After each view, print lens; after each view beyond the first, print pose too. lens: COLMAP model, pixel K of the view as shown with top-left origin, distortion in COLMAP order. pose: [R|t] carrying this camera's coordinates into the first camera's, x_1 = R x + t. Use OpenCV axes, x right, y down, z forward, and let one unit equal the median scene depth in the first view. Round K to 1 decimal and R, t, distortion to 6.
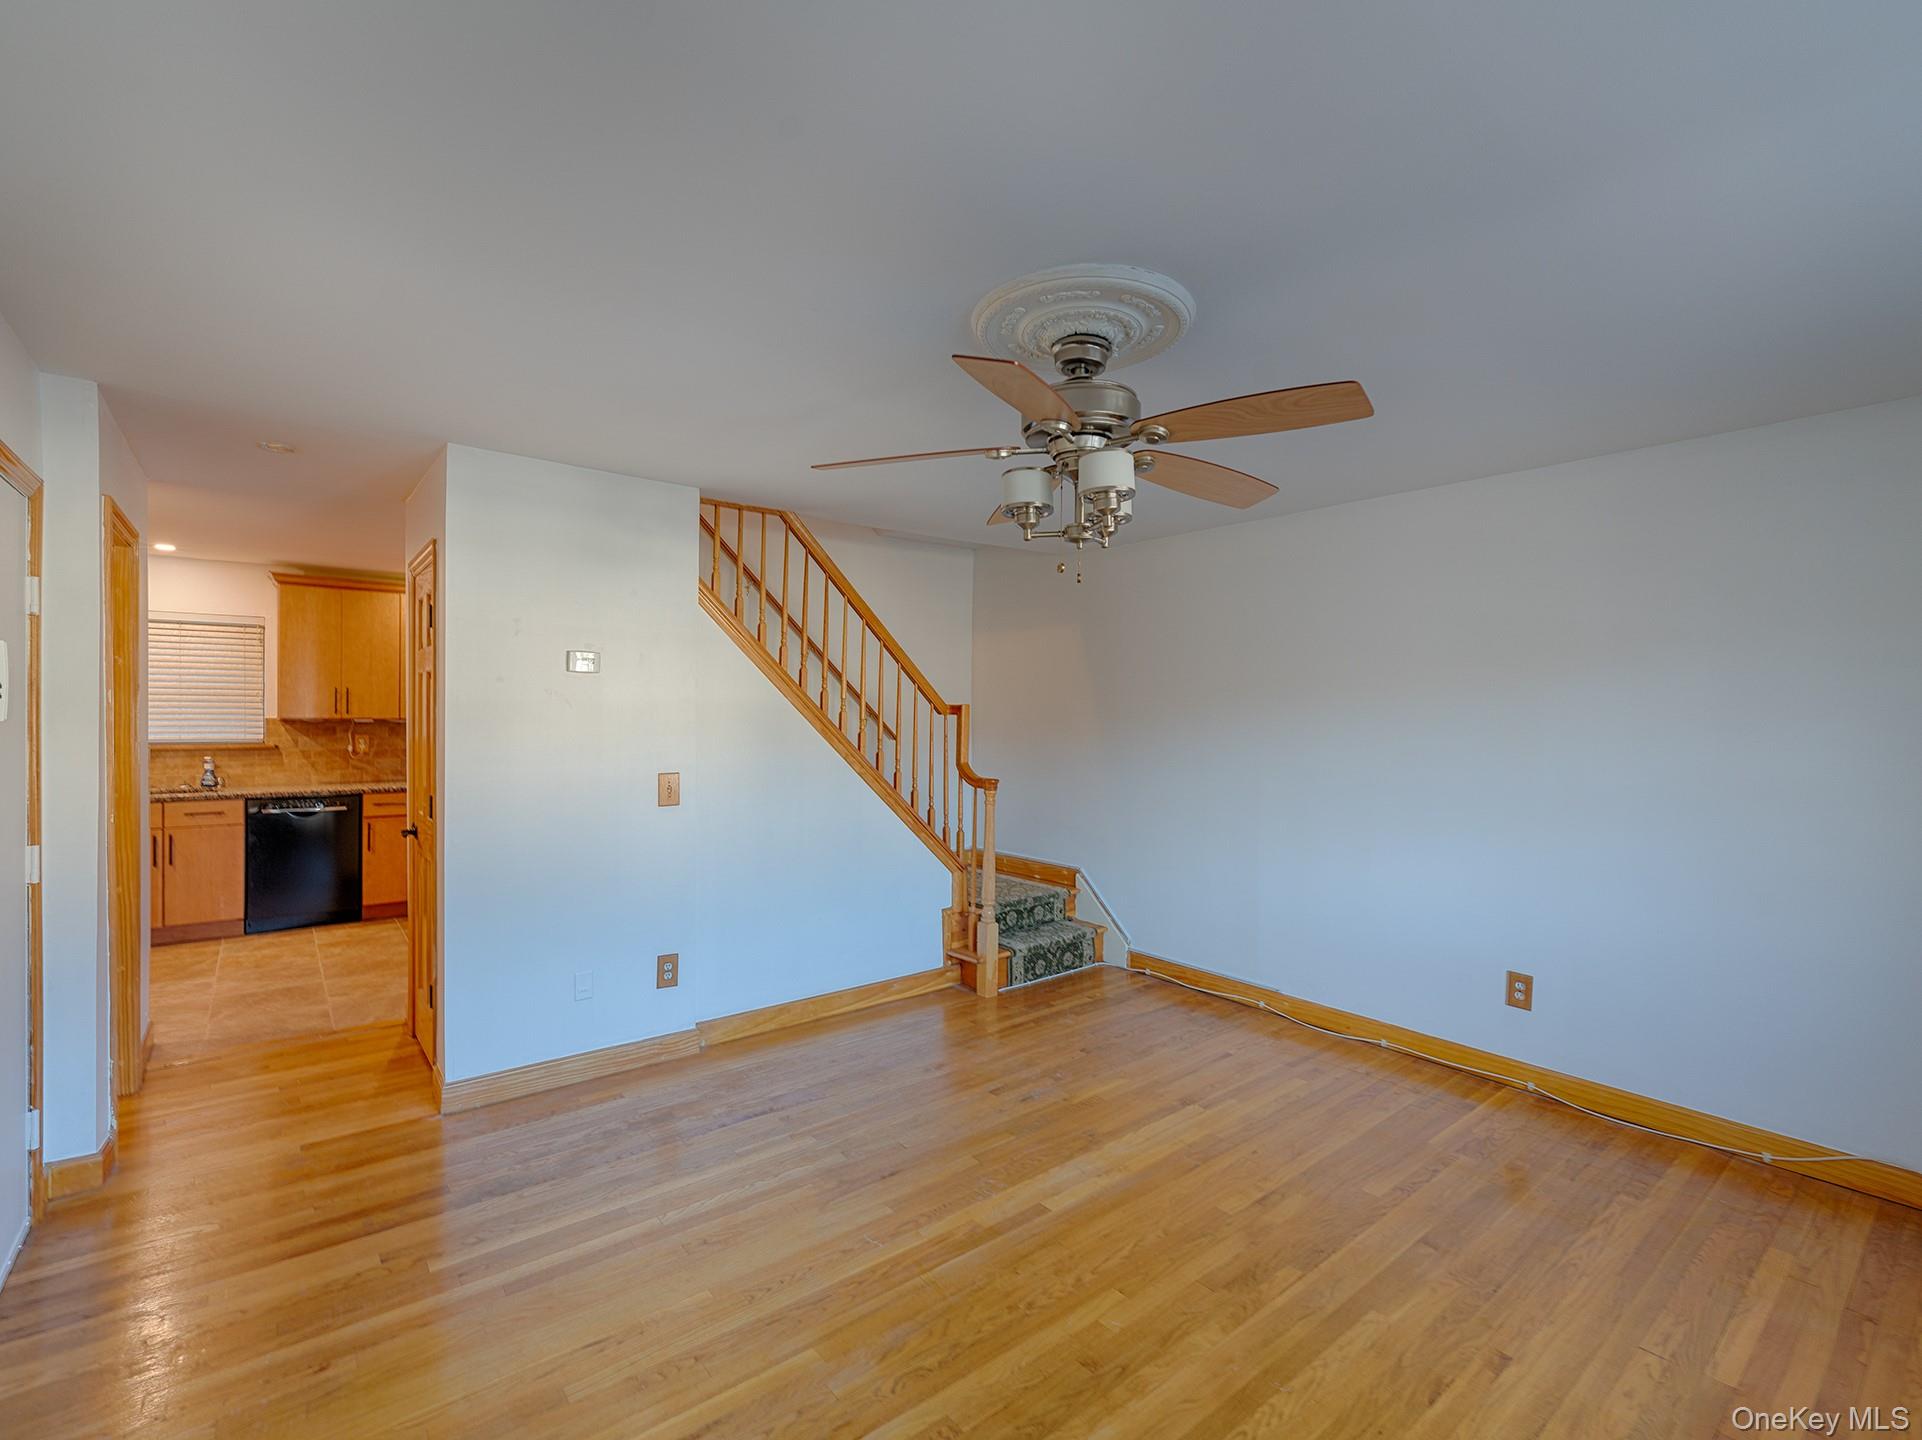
lens RADIAL K [[871.0, 0, 964.5], [0, 871.0, 726.2], [0, 0, 1]] dist [-0.002881, -0.000891]
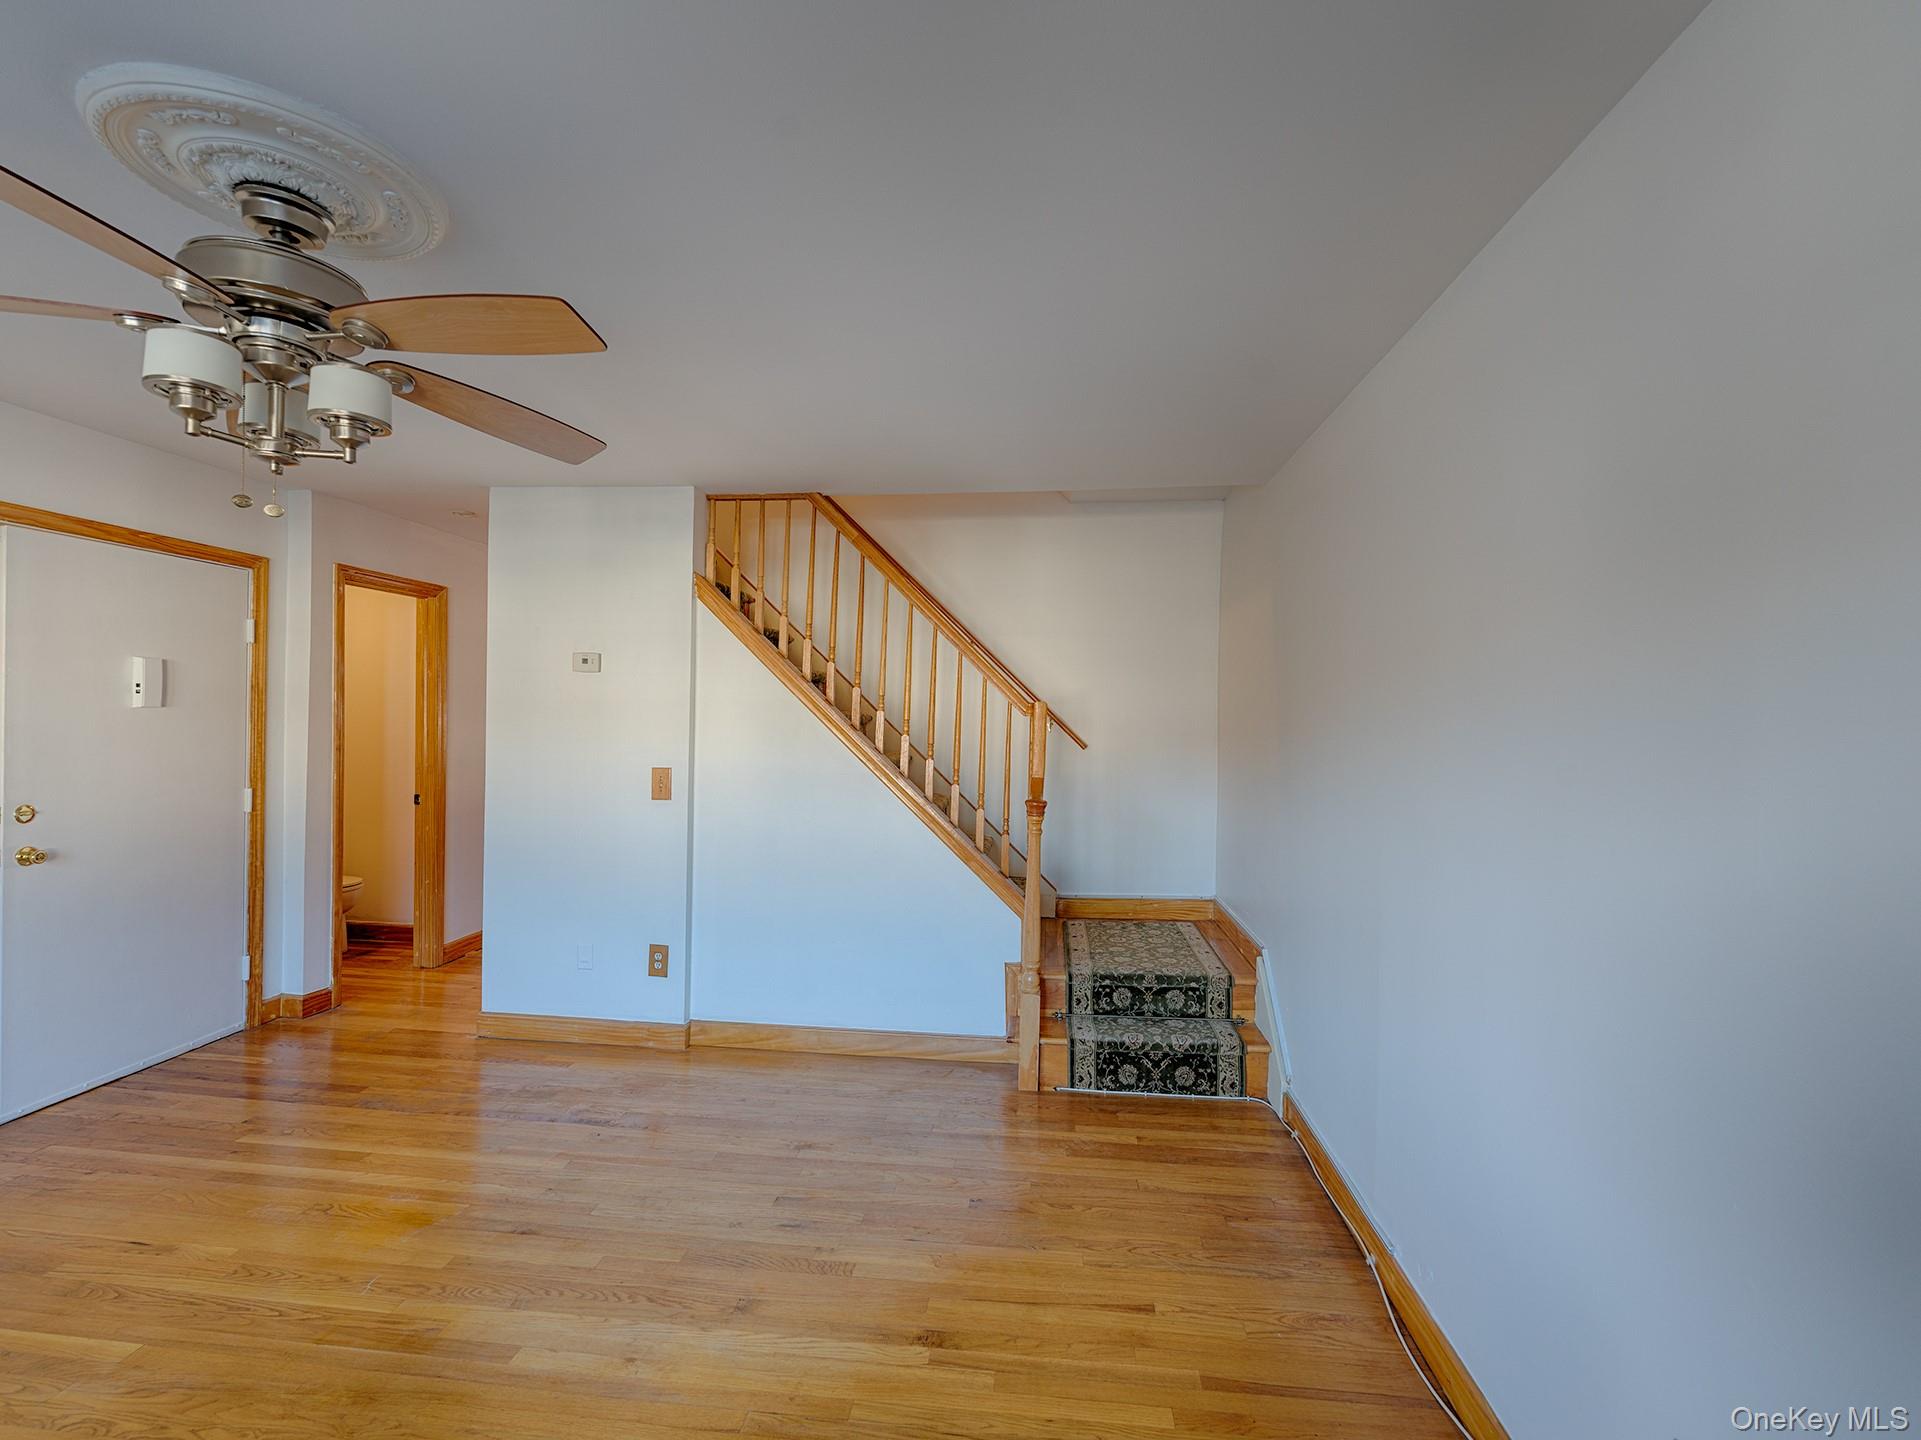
lens RADIAL K [[870.6, 0, 962.7], [0, 870.6, 724.0], [0, 0, 1]] dist [-0.002881, -0.000891]
pose [[0.704336, 0.006645, -0.709835, 0.690881], [-0.022655, 0.999657, -0.013121, 0.008423], [0.709505, 0.025323, 0.704246, 0.568992]]
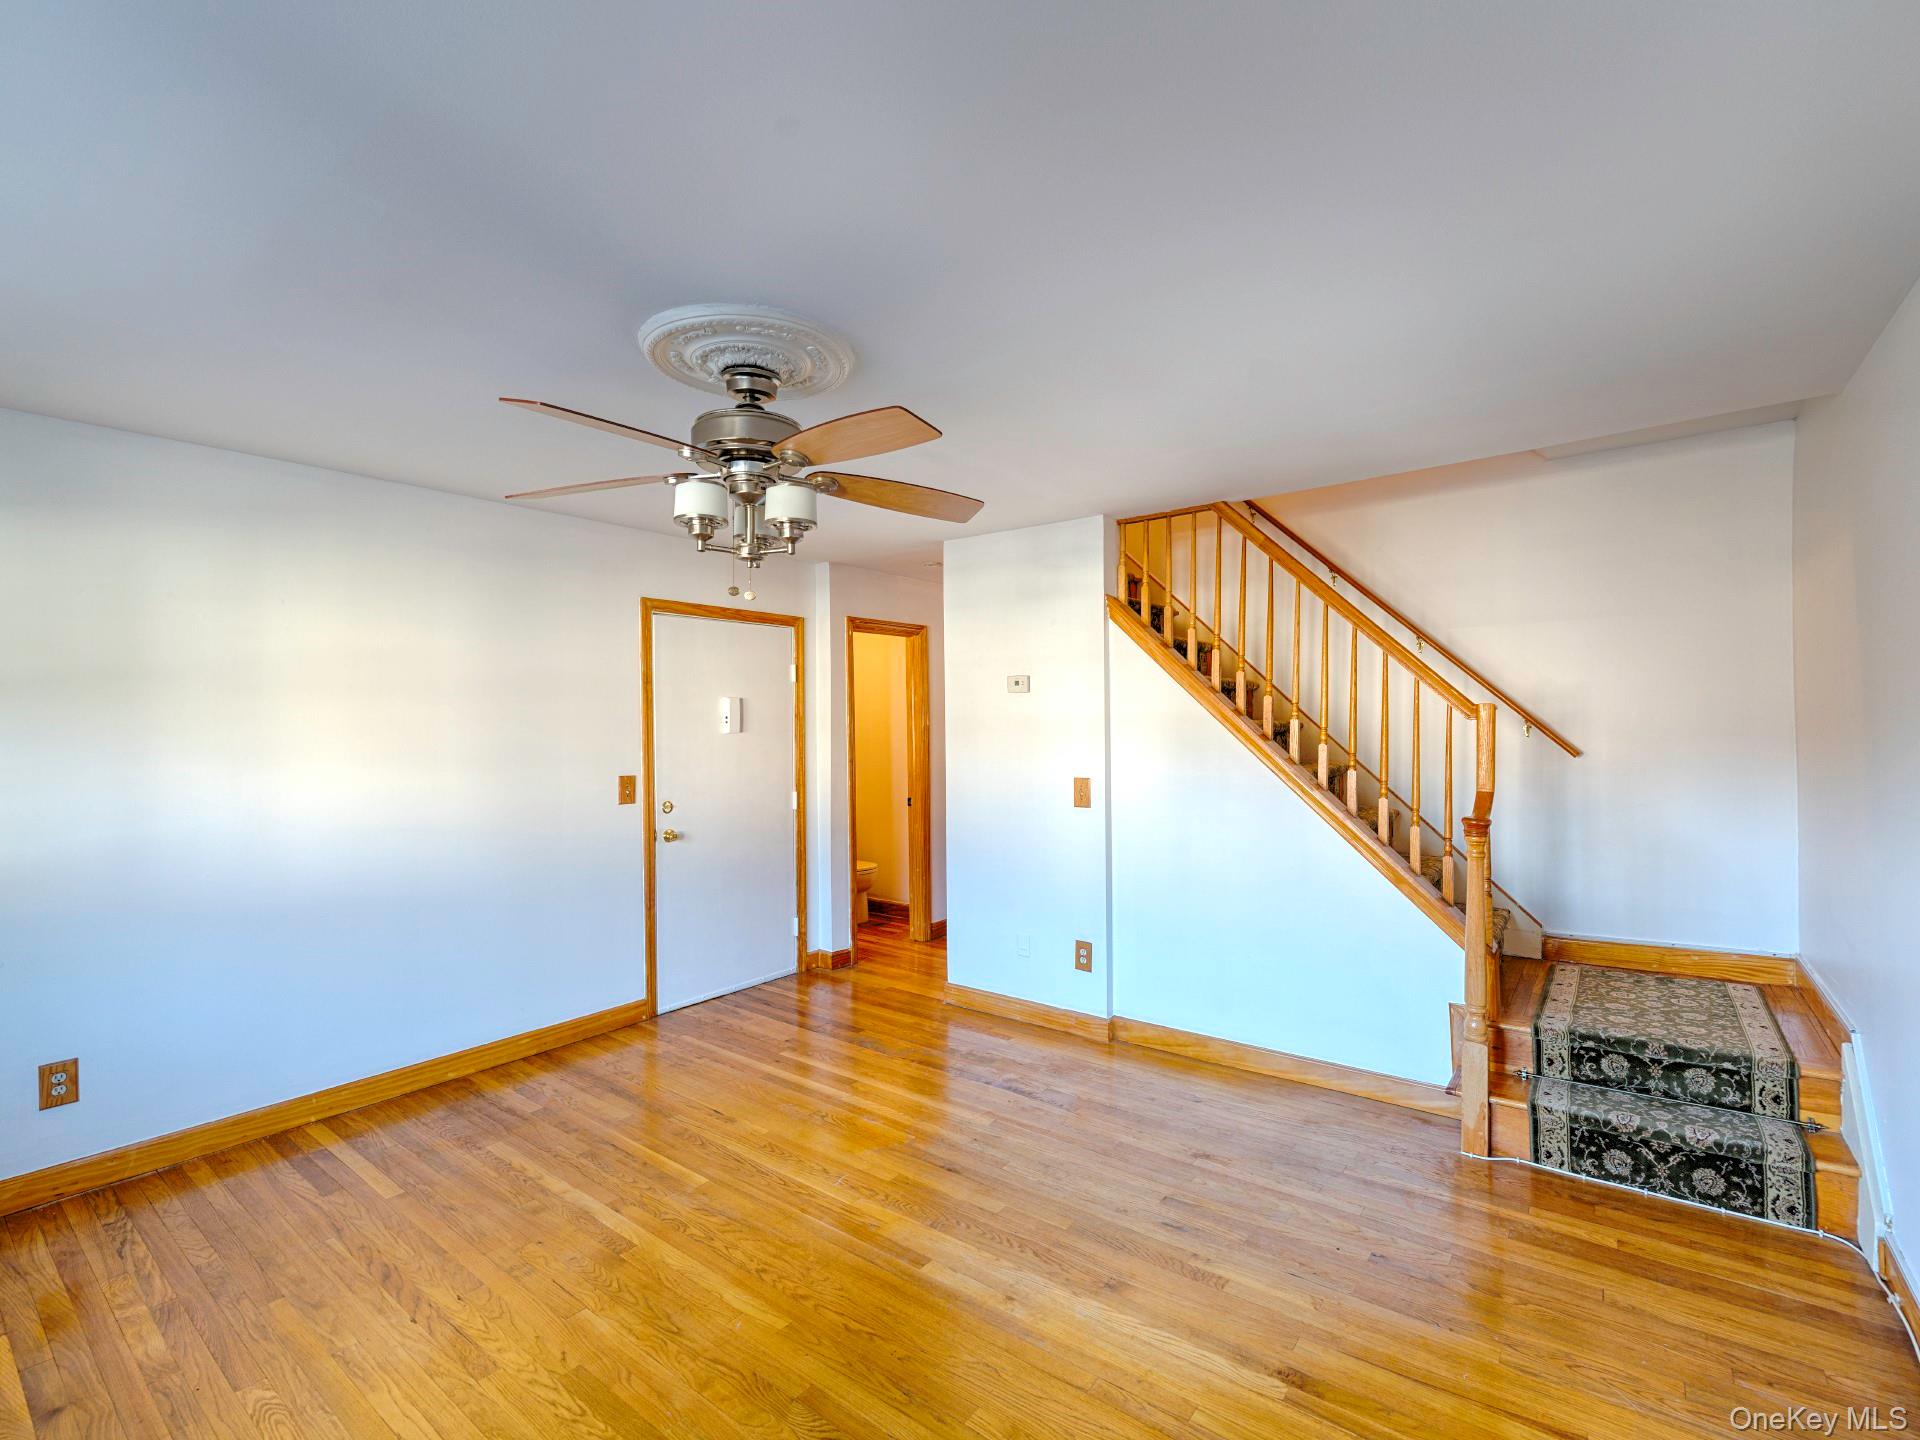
lens RADIAL K [[870.1, 0, 950.8], [0, 870.1, 724.2], [0, 0, 1]] dist [-0.002881, -0.000891]
pose [[0.224879, -0.012063, -0.974312, 0.765576], [-0.003405, 0.999908, -0.013166, 0.000499], [0.974381, 0.006279, 0.224817, 0.632188]]
